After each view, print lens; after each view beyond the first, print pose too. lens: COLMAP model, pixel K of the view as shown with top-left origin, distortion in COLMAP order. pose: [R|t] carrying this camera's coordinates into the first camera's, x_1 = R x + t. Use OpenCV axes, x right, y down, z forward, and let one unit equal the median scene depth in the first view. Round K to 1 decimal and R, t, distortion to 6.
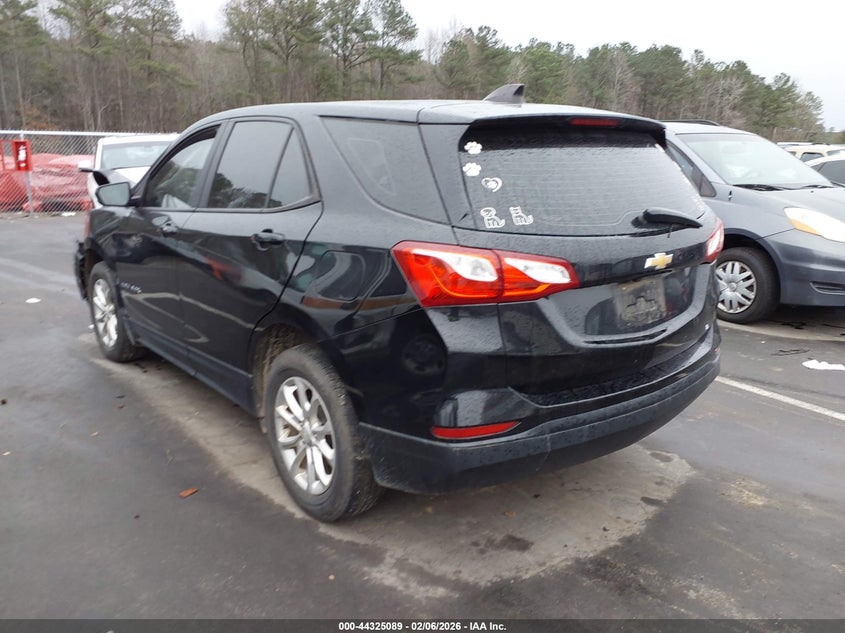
lens RADIAL K [[653.2, 0, 422.5], [0, 653.2, 316.5], [0, 0, 1]] dist [0.001443, 0.005622]
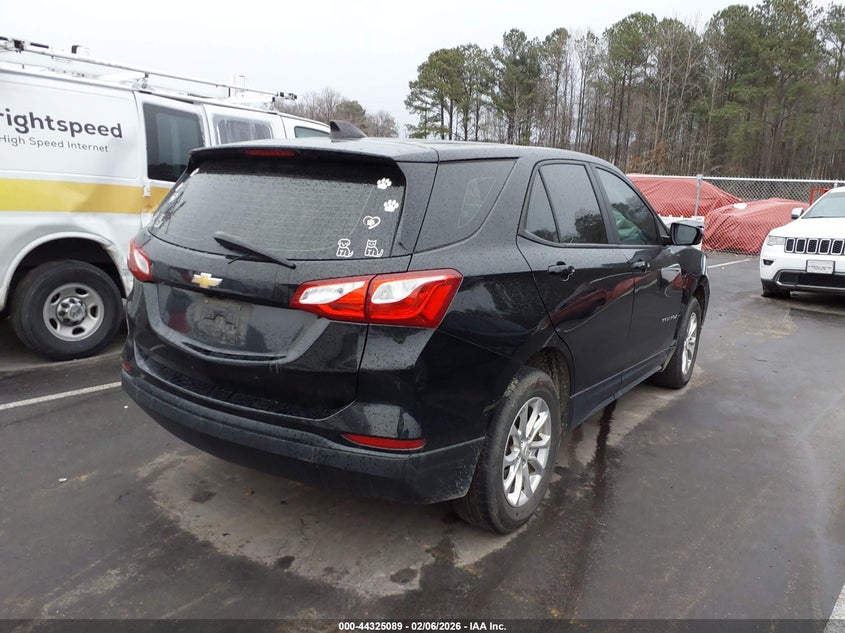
lens RADIAL K [[653.2, 0, 422.5], [0, 653.2, 316.5], [0, 0, 1]] dist [0.001443, 0.005622]
pose [[0.279353, 0.186049, -0.941991, 1.369943], [-0.263444, 0.958252, 0.111134, -0.224580], [0.923341, 0.217116, 0.316704, 0.931837]]
